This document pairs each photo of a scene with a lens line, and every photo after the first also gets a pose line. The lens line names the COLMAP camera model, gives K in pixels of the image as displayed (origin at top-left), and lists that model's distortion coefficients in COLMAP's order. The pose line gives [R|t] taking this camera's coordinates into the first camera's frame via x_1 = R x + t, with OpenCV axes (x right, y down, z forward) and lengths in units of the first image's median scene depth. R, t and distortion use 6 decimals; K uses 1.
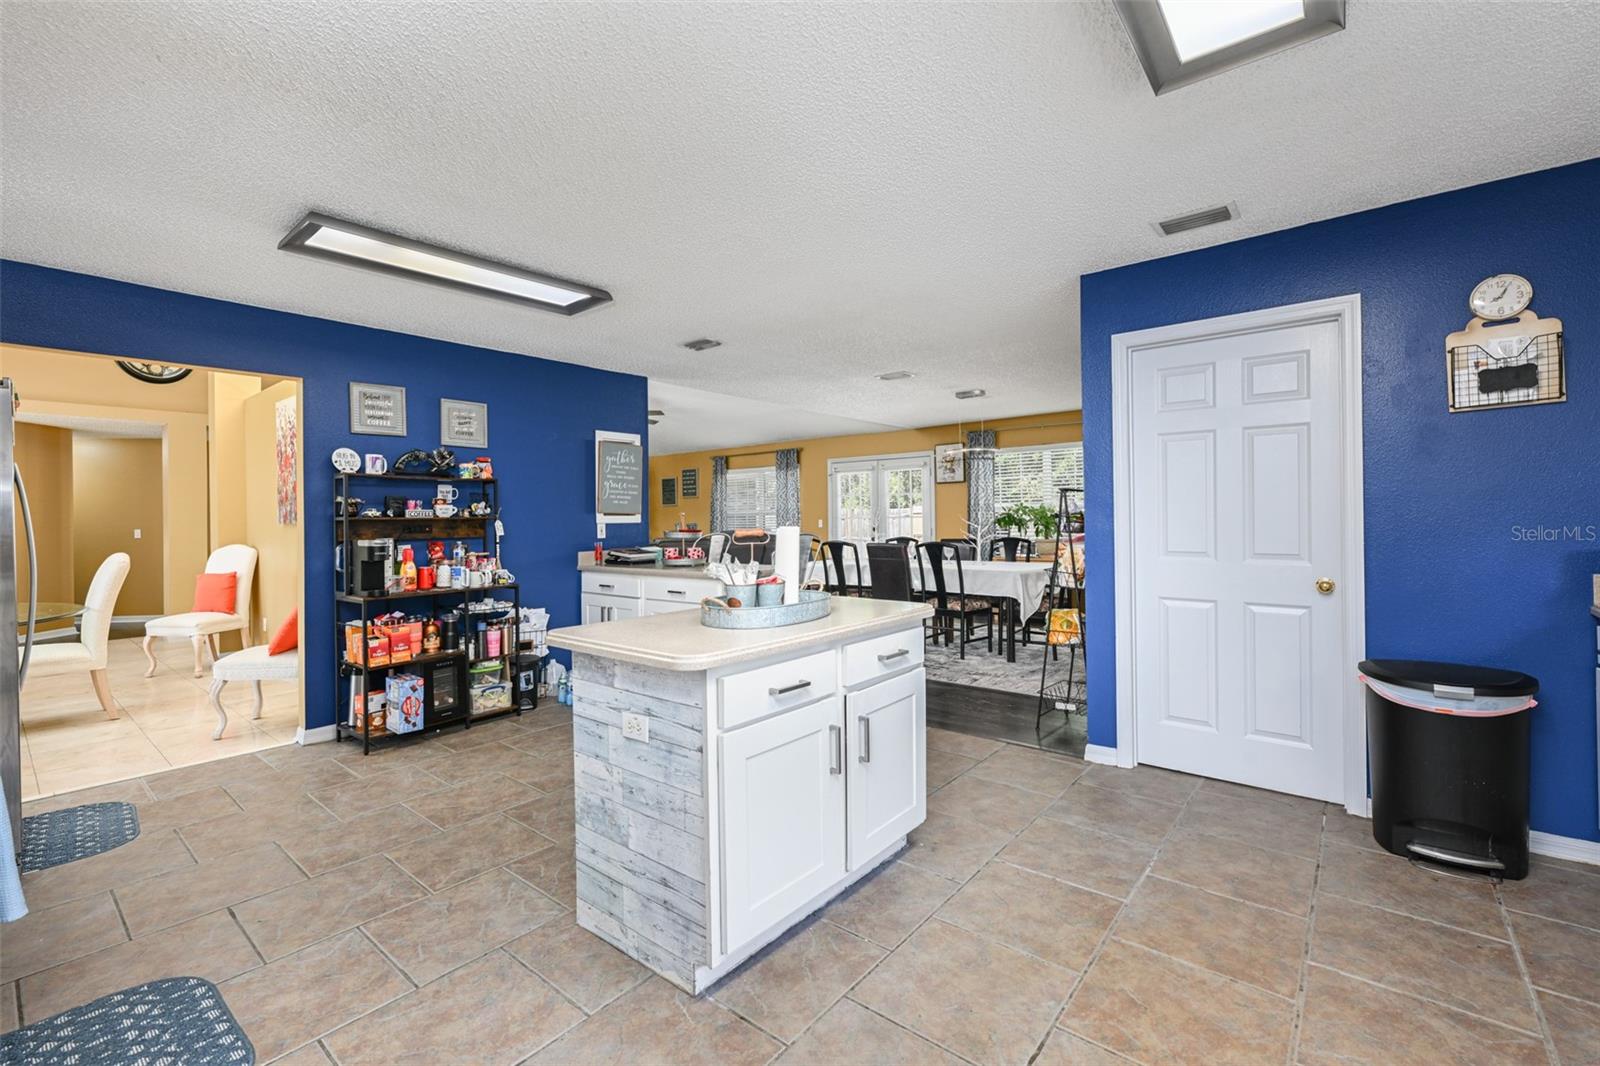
lens RADIAL K [[705.8, 0, 803.6], [0, 705.8, 517.7], [0, 0, 1]] dist [0.001244, 0.000365]
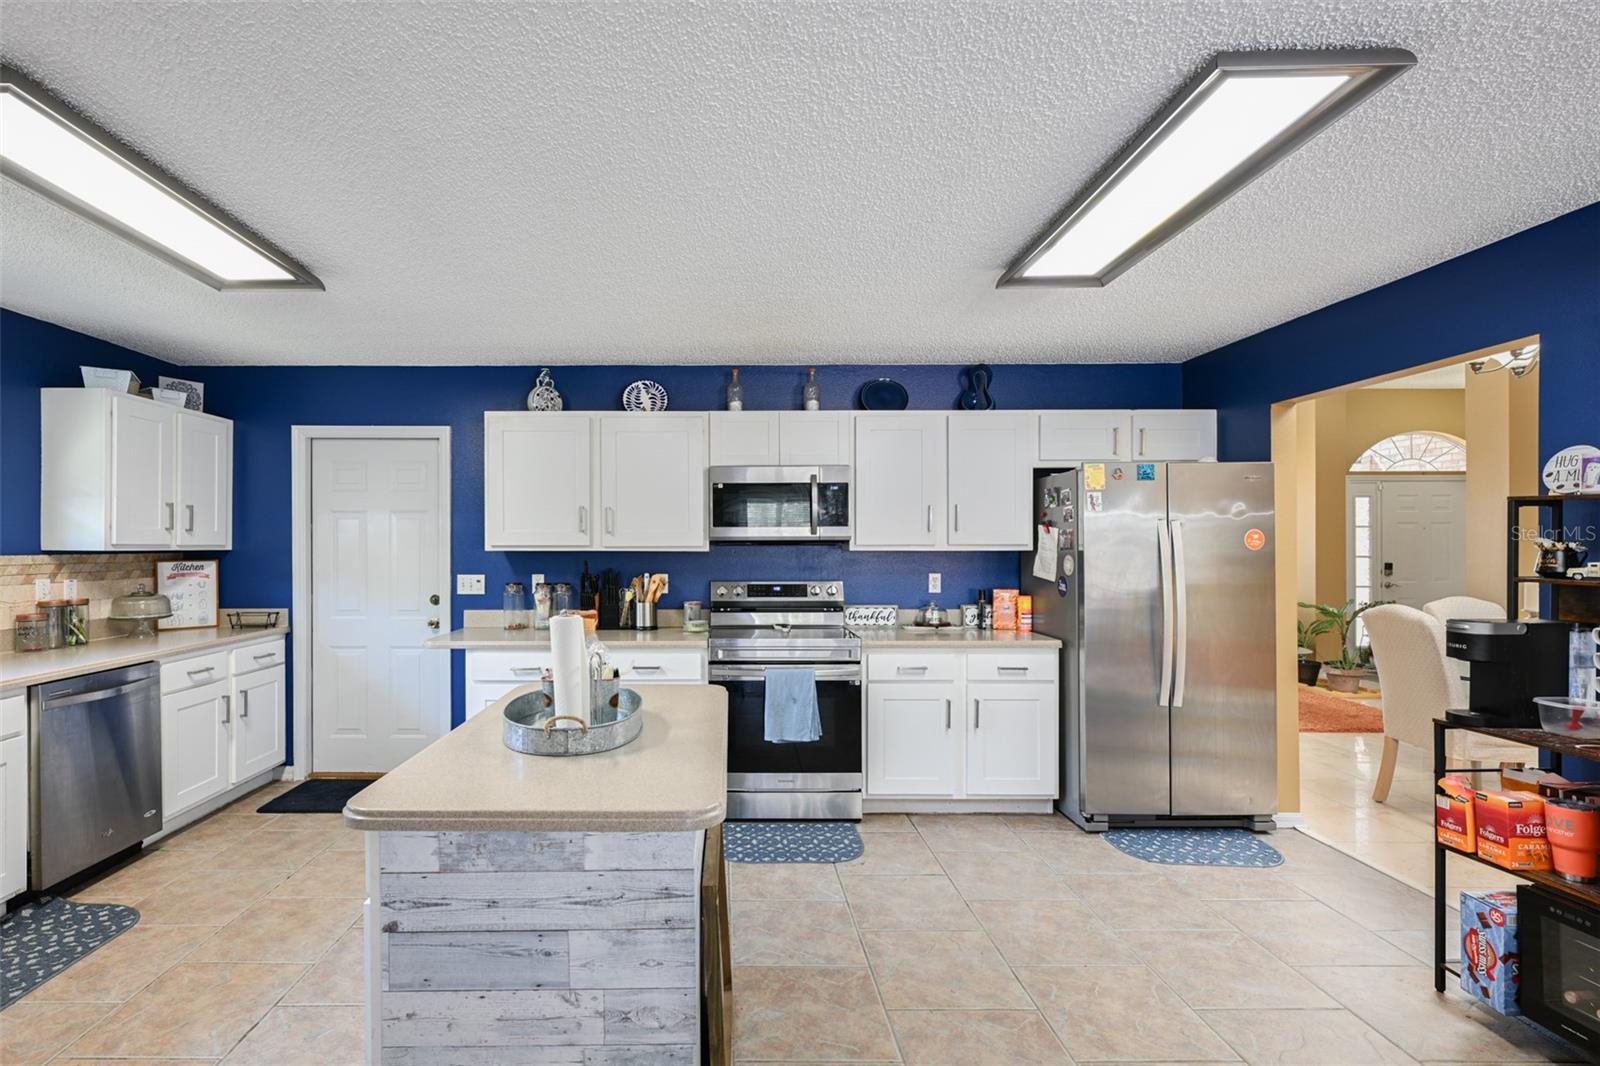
lens RADIAL K [[745.0, 0, 718.4], [0, 745.0, 545.5], [0, 0, 1]] dist [-0.000541, 0.000083]
pose [[-0.779443, 0.017410, -0.626231, 0.265757], [0.013506, 0.999848, 0.010987, -0.052542], [0.626328, 0.000106, -0.779560, 1.373257]]
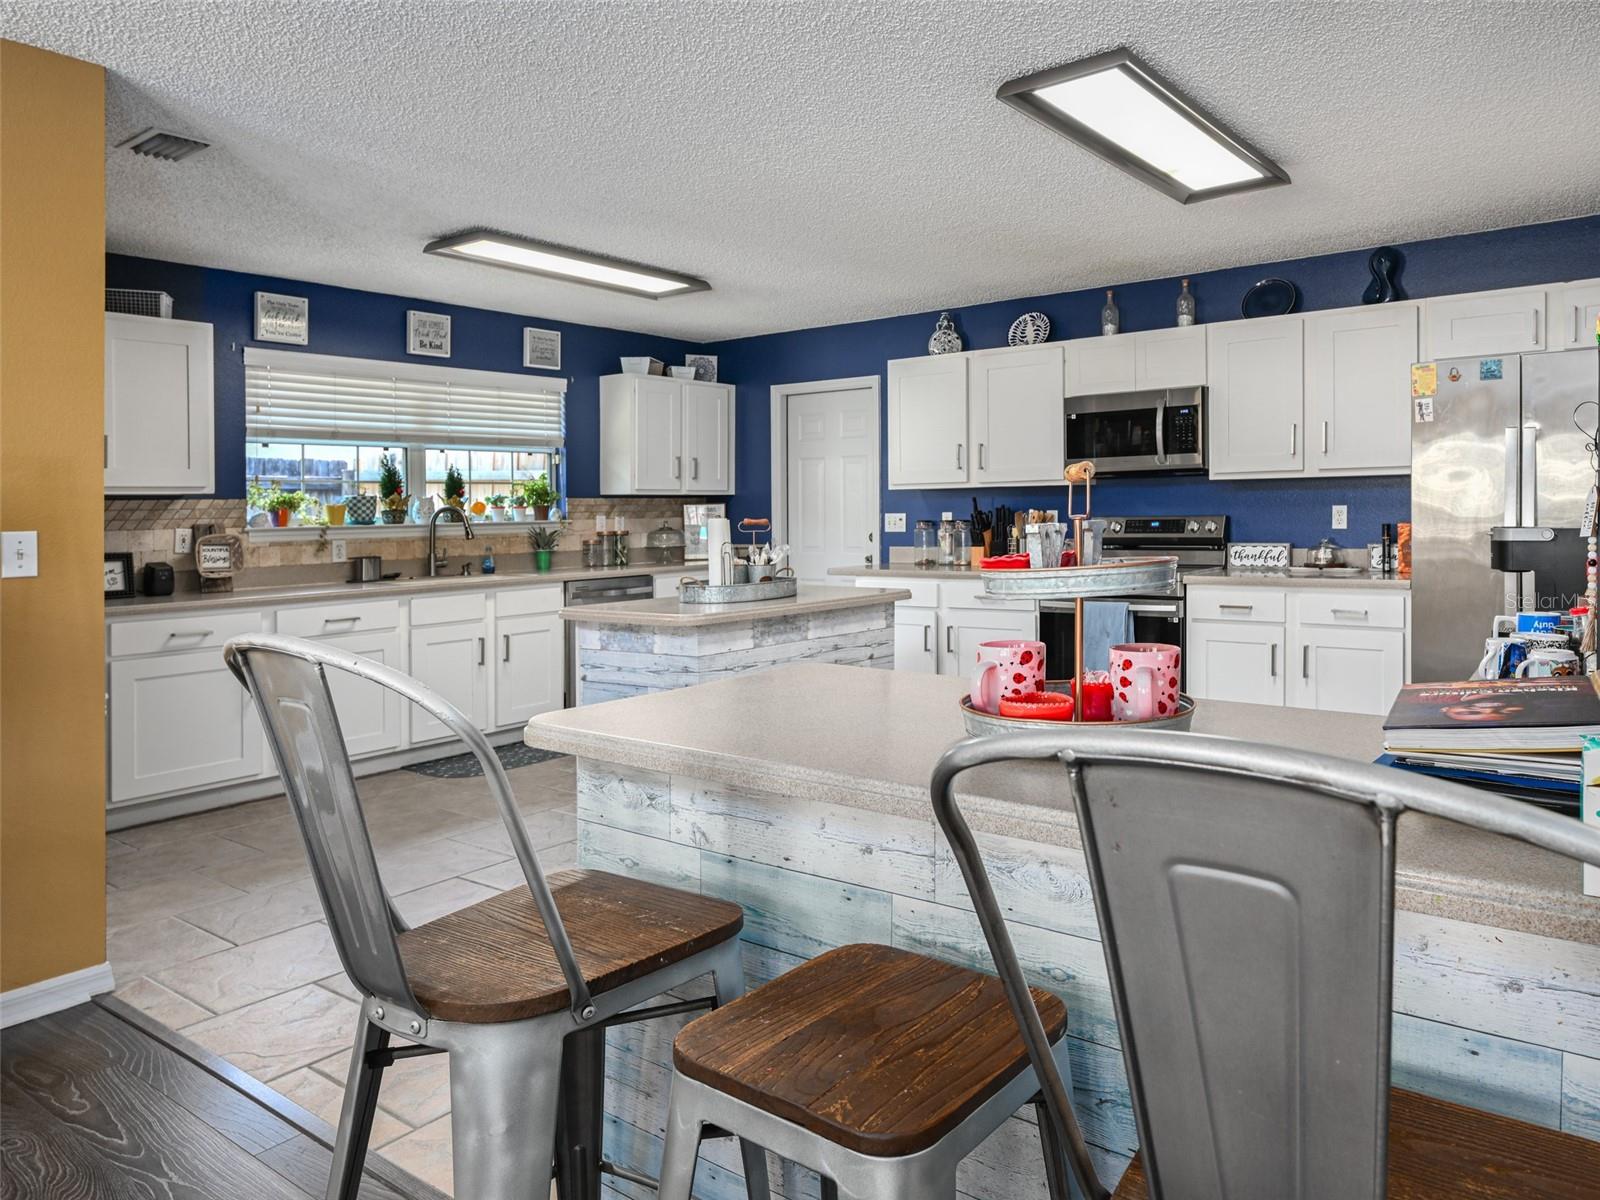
lens RADIAL K [[1089.7, 0, 945.9], [0, 1089.7, 516.4], [0, 0, 1]] dist [0.004944, -0.000199]
pose [[-0.996509, 0.033372, -0.076522, -0.193666], [0.032875, 0.999429, 0.007749, 0.005267], [0.076737, 0.005206, -0.997038, 2.192760]]
